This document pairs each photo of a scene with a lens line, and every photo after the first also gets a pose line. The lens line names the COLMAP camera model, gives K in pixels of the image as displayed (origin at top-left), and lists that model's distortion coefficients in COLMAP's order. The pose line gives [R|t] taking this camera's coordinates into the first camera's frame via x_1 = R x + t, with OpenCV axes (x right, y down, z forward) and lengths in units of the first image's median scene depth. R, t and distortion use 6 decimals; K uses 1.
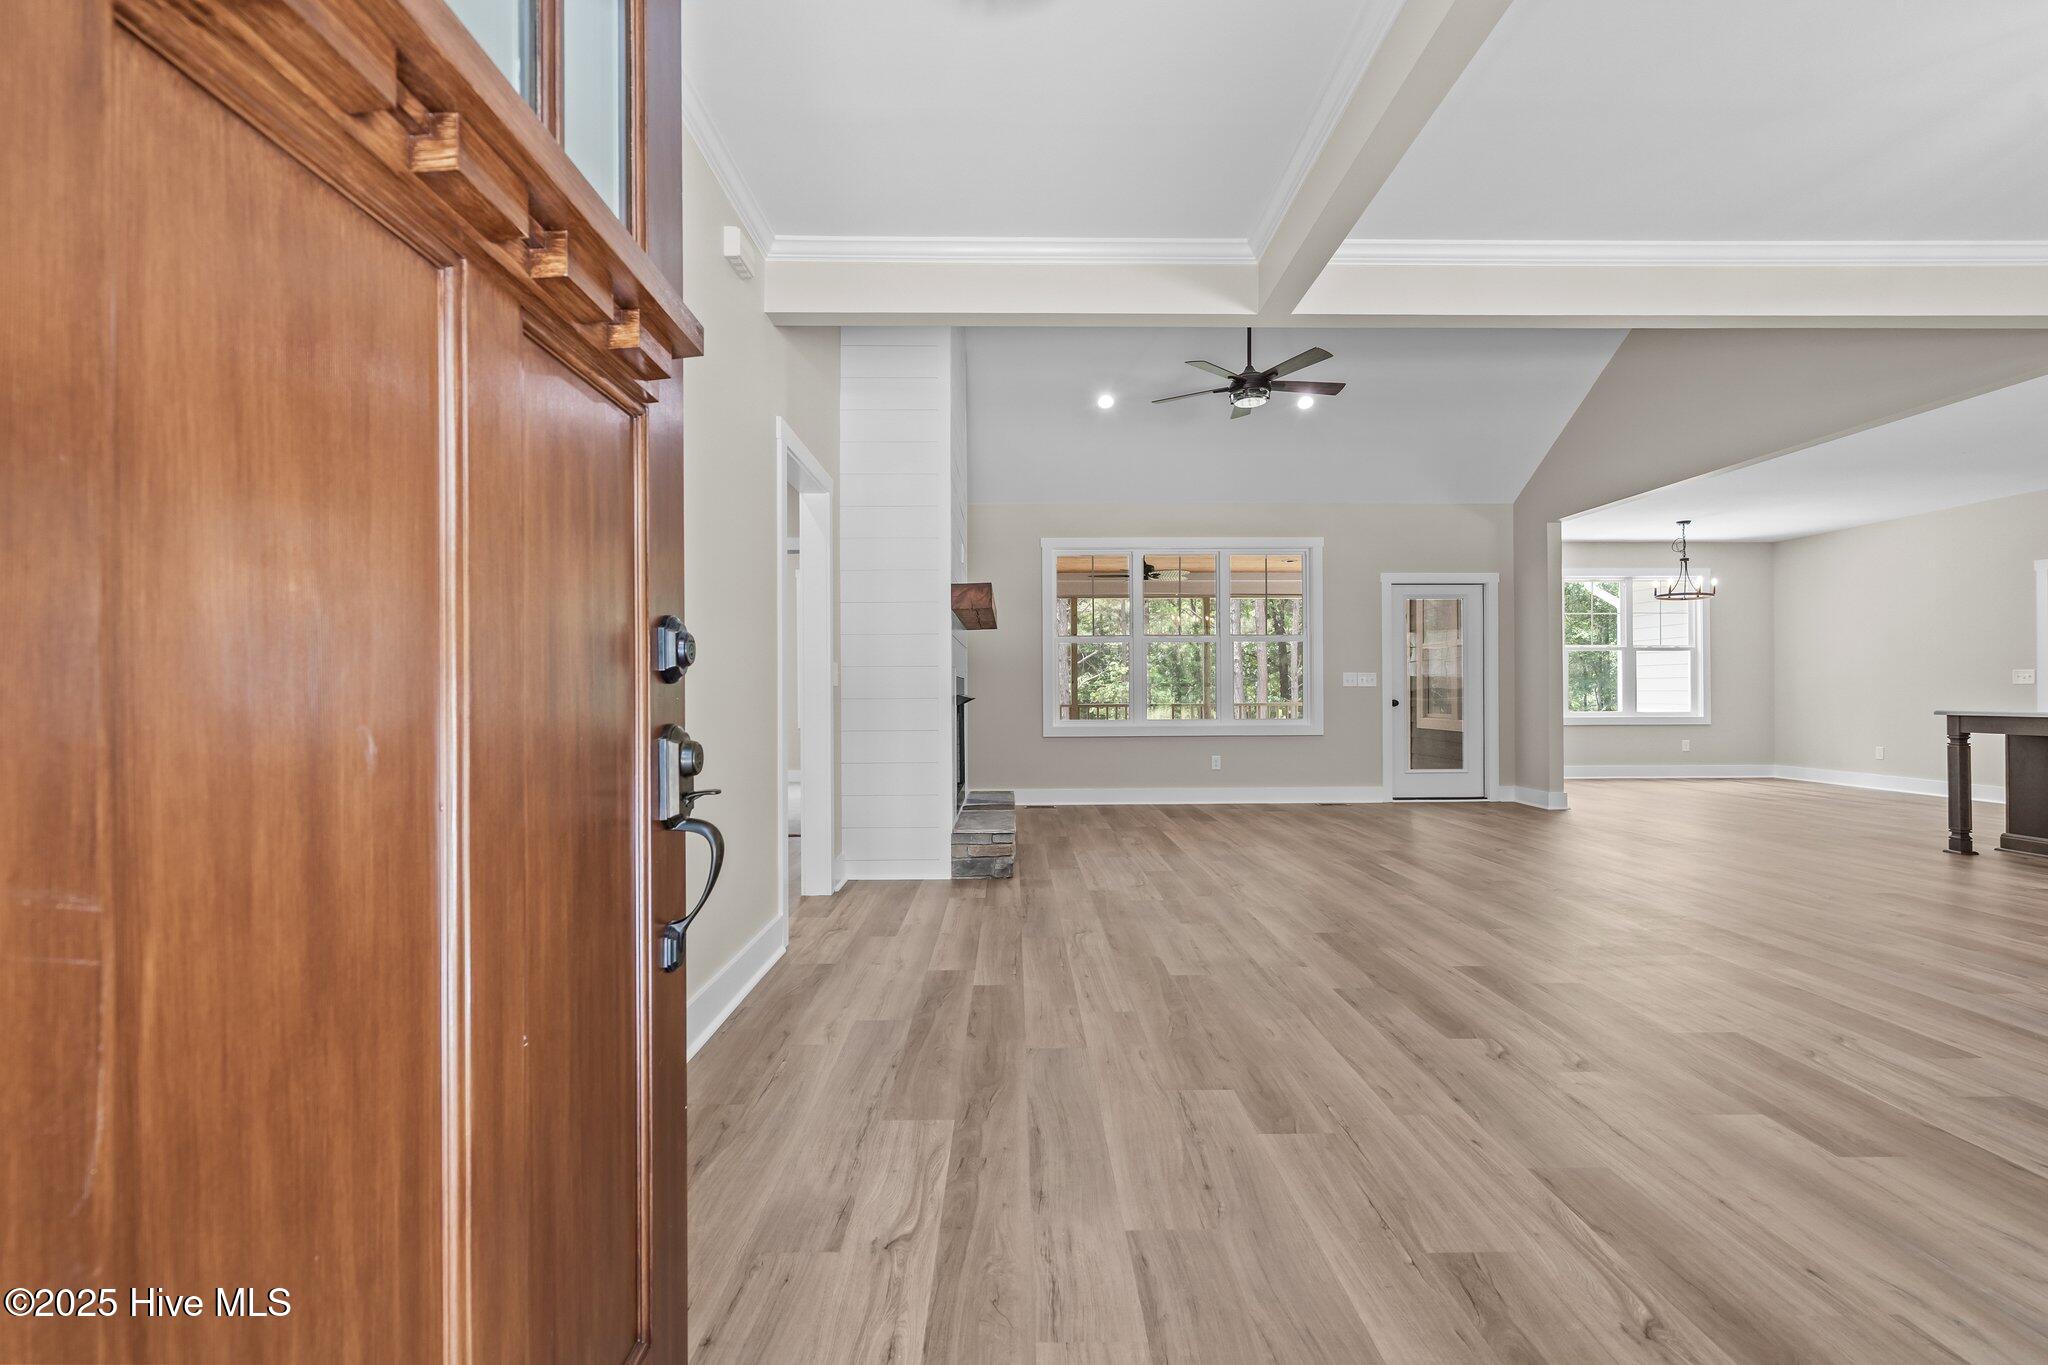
lens RADIAL K [[924.3, 0, 1030.7], [0, 924.3, 690.8], [0, 0, 1]] dist [-0.002532, 0.000473]
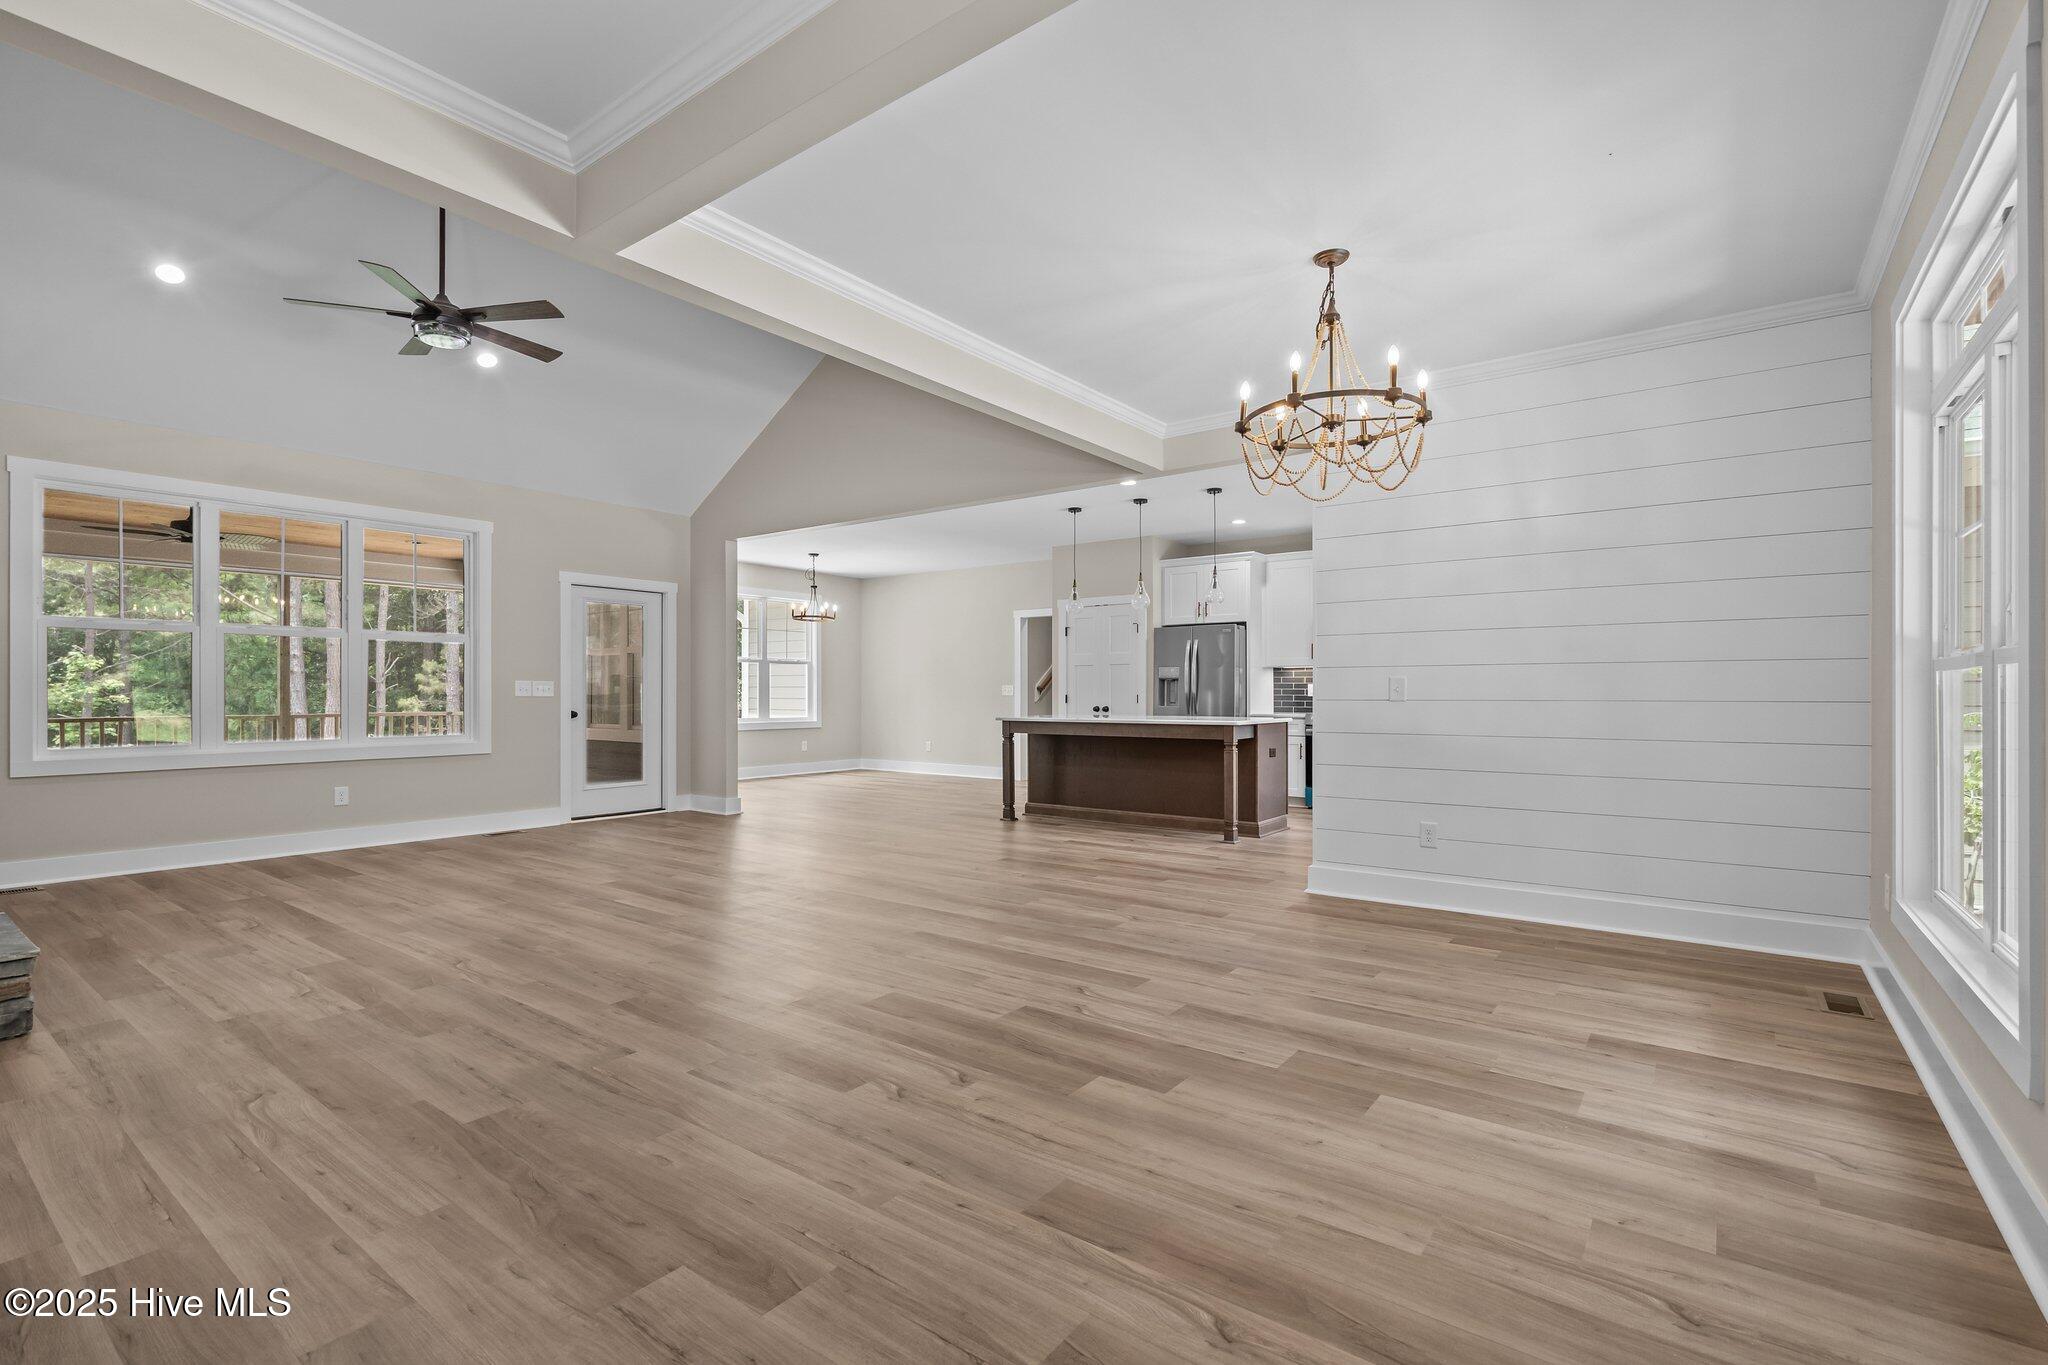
lens RADIAL K [[924.3, 0, 1016.3], [0, 924.3, 692.0], [0, 0, 1]] dist [-0.002532, 0.000473]
pose [[0.616123, 0.005445, 0.787631, -0.074450], [-0.005106, 0.999983, -0.002918, -0.011514], [-0.787633, -0.002224, 0.616141, 0.118390]]
